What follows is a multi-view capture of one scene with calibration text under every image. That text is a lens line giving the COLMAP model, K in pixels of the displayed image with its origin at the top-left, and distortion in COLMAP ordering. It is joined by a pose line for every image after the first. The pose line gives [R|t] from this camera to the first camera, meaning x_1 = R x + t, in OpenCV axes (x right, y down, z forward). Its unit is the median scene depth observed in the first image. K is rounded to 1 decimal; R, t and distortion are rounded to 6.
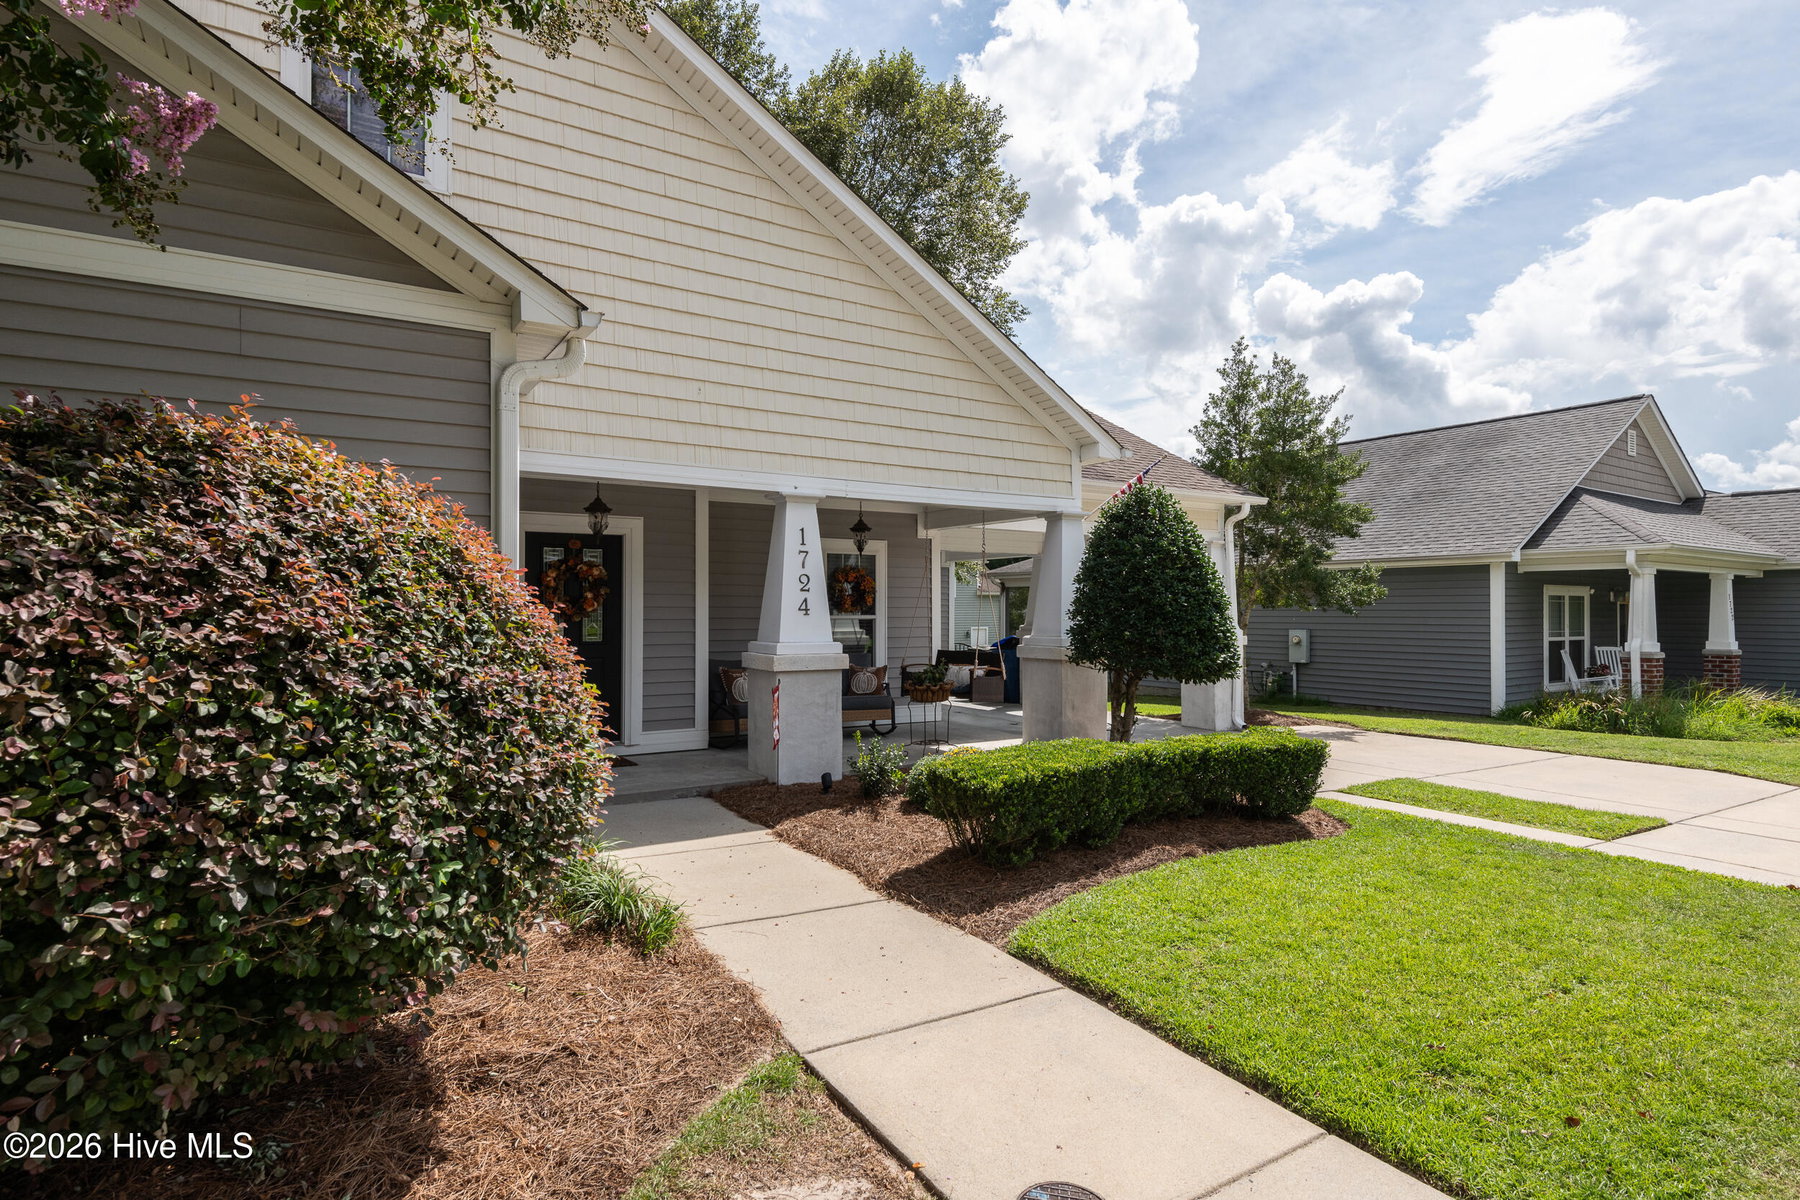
lens RADIAL K [[937.0, 0, 903.5], [0, 937.0, 616.3], [0, 0, 1]] dist [0.019314, -0.007351]
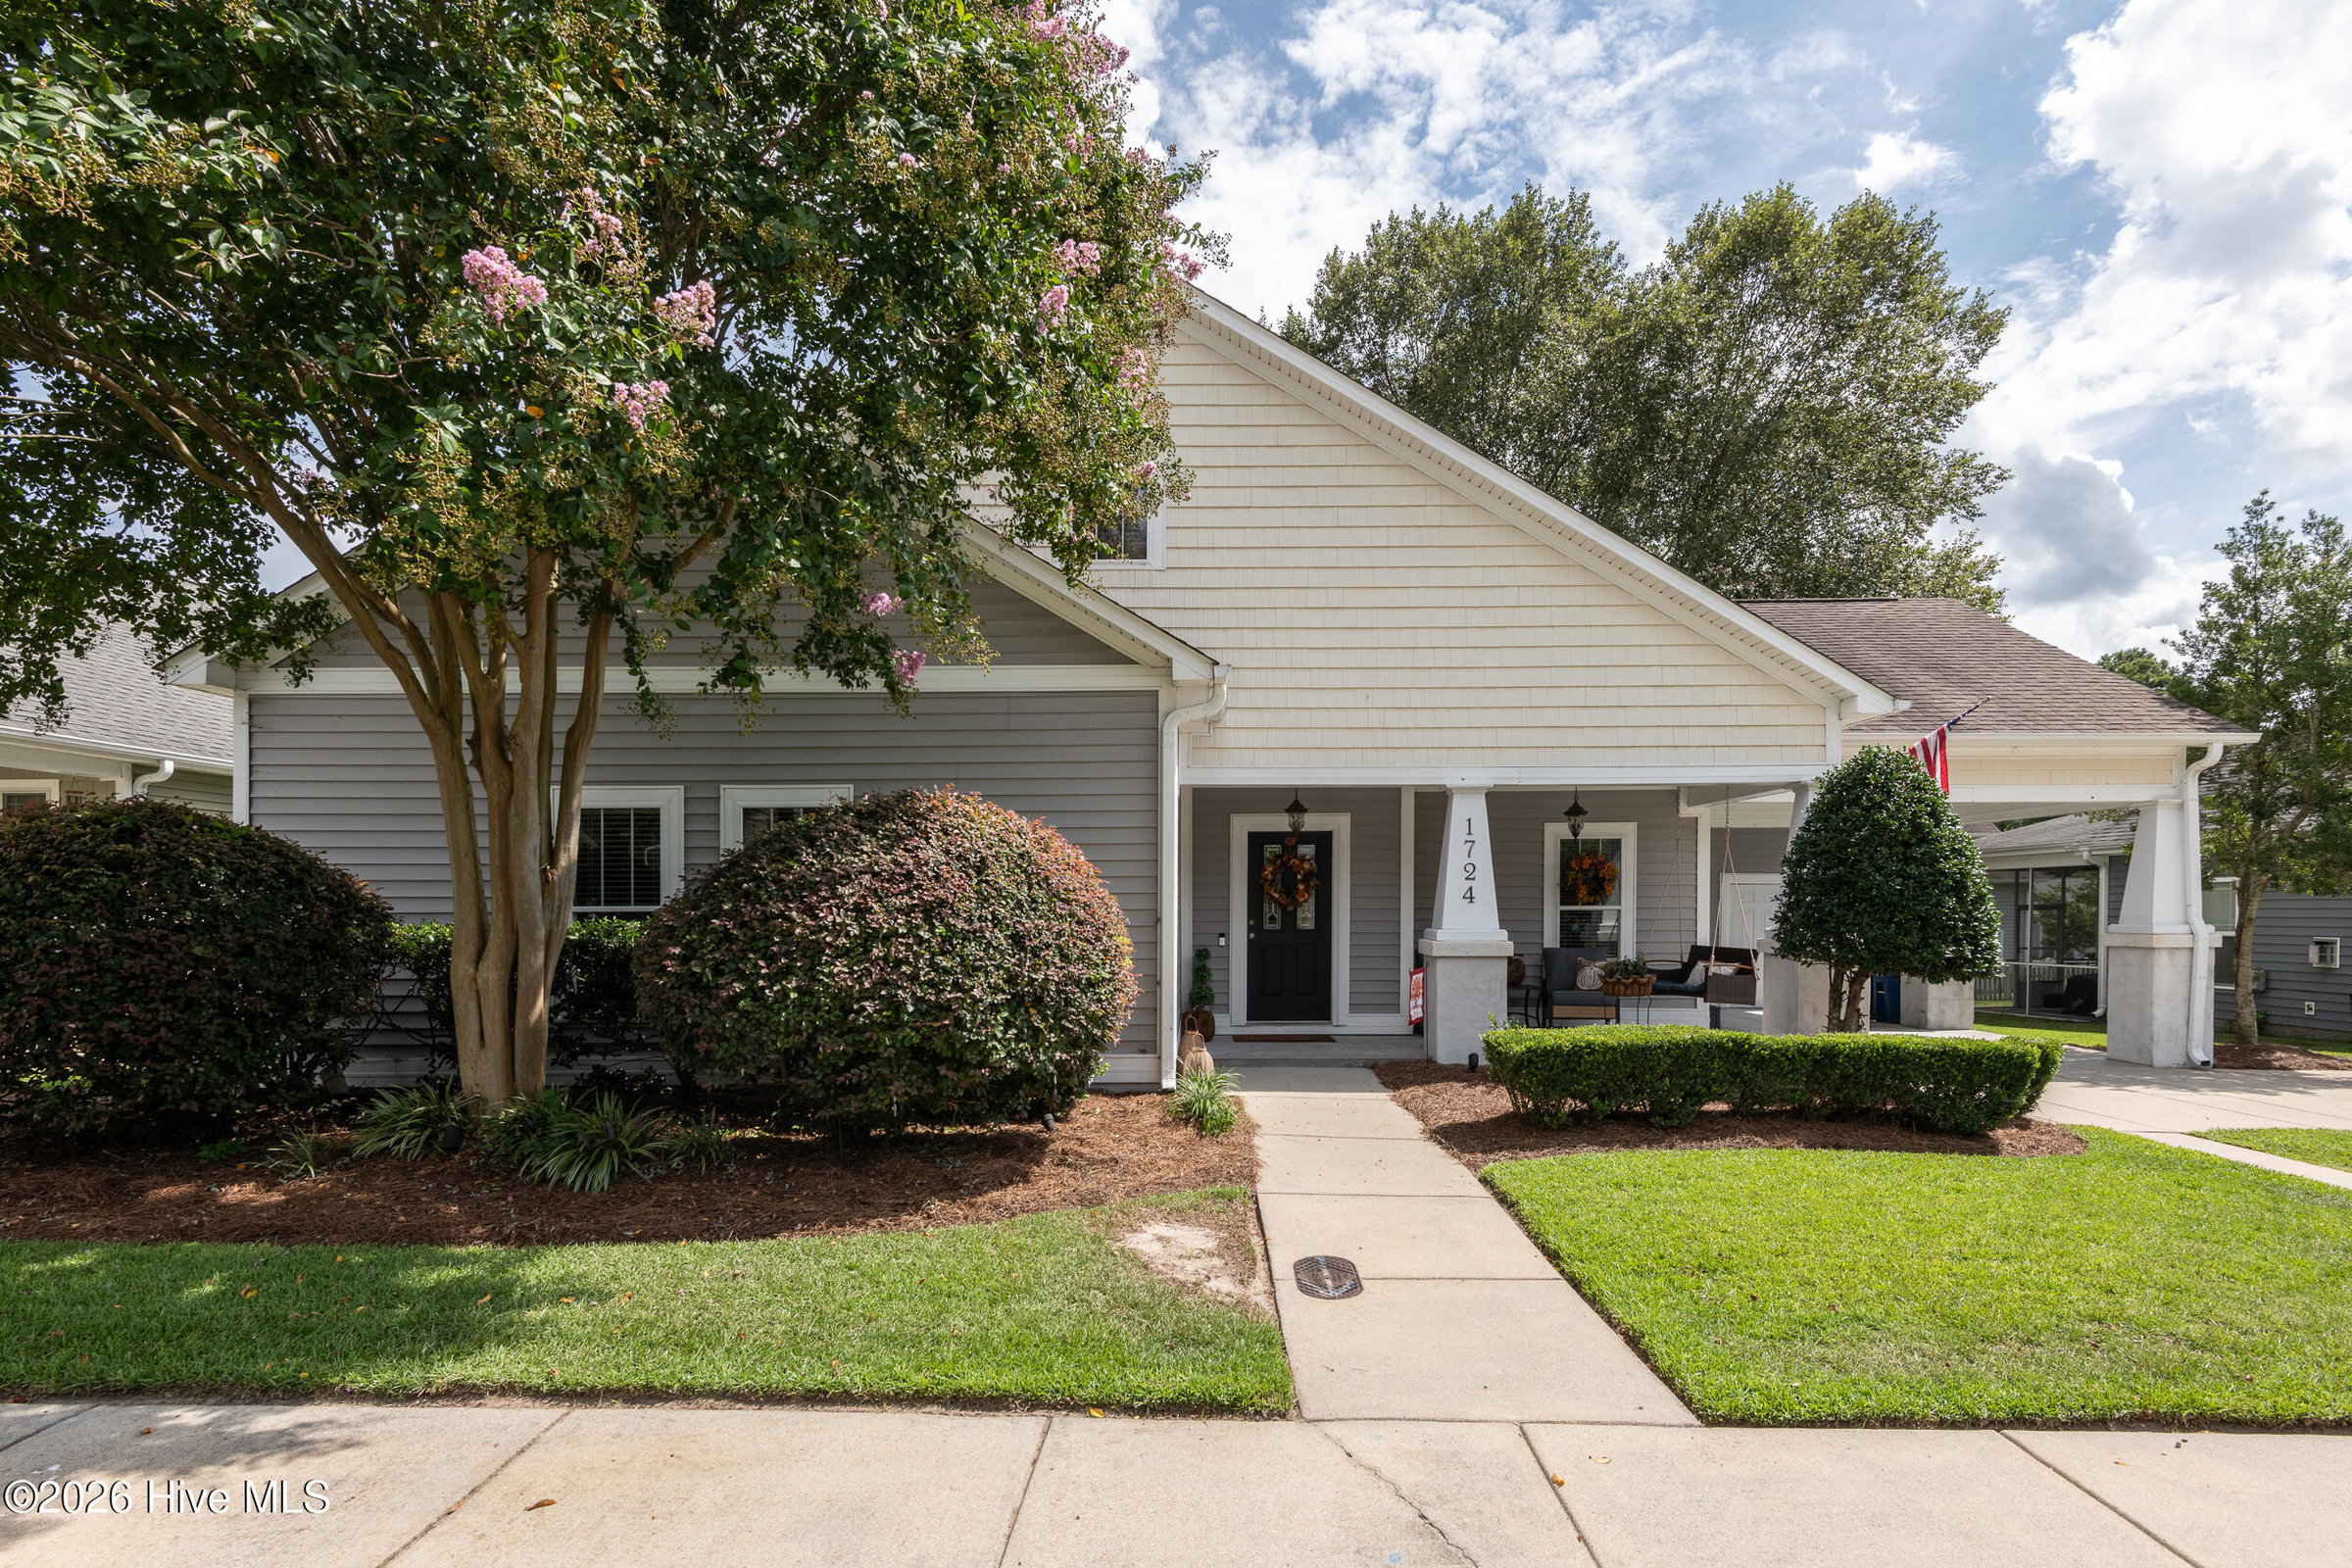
lens RADIAL K [[1065.1, 0, 1136.1], [0, 1065.1, 948.5], [0, 0, 1]] dist [0.004536, -0.002095]
pose [[0.827384, 0.019782, -0.561288, 0.291534], [-0.001221, 0.999440, 0.033426, 0.011868], [0.561635, -0.026971, 0.826946, -0.208060]]
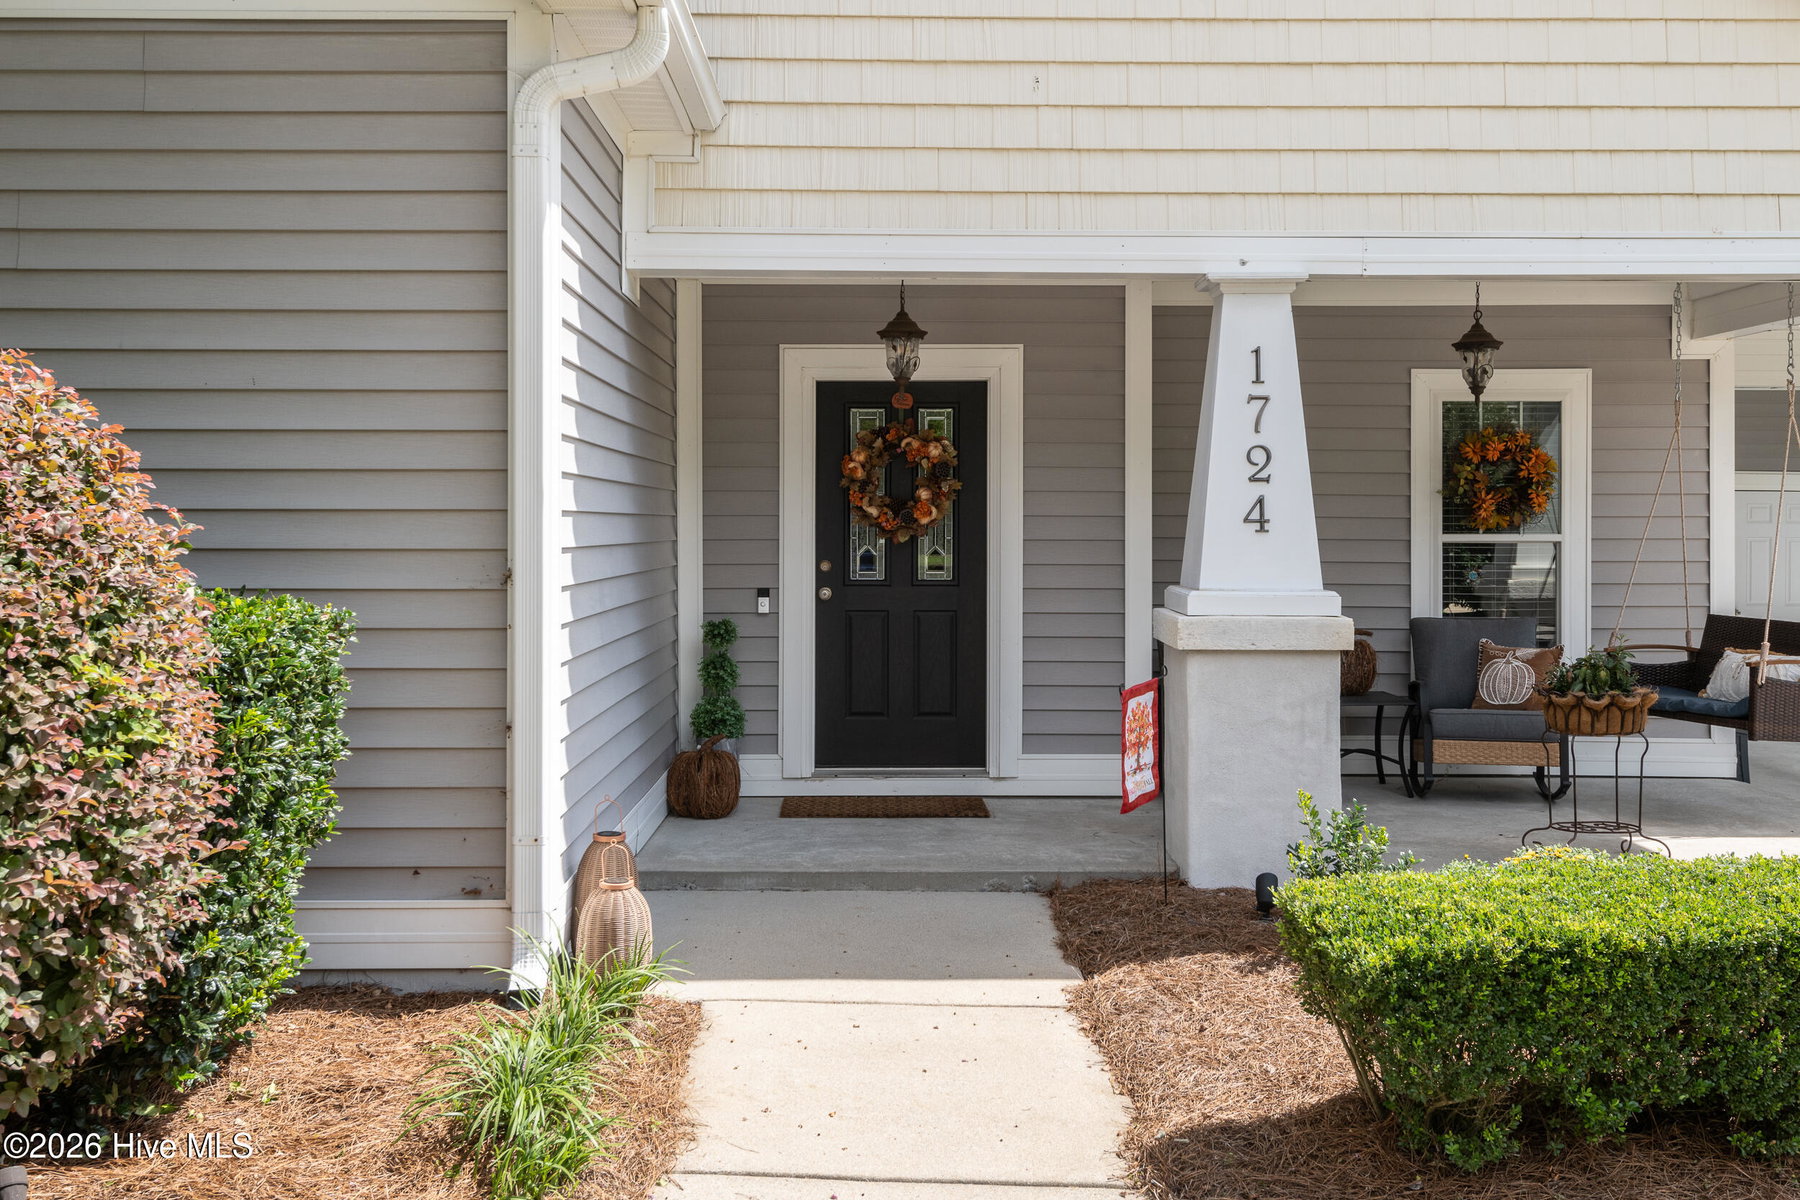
lens RADIAL K [[1734.4, 0, 829.7], [0, 1734.4, 546.6], [0, 0, 1]] dist [0.022589, 0.000000]
pose [[0.854134, 0.007796, -0.519995, 0.191596], [-0.004321, 0.999960, 0.007894, 0.000078], [0.520035, -0.004495, 0.854133, 0.165790]]
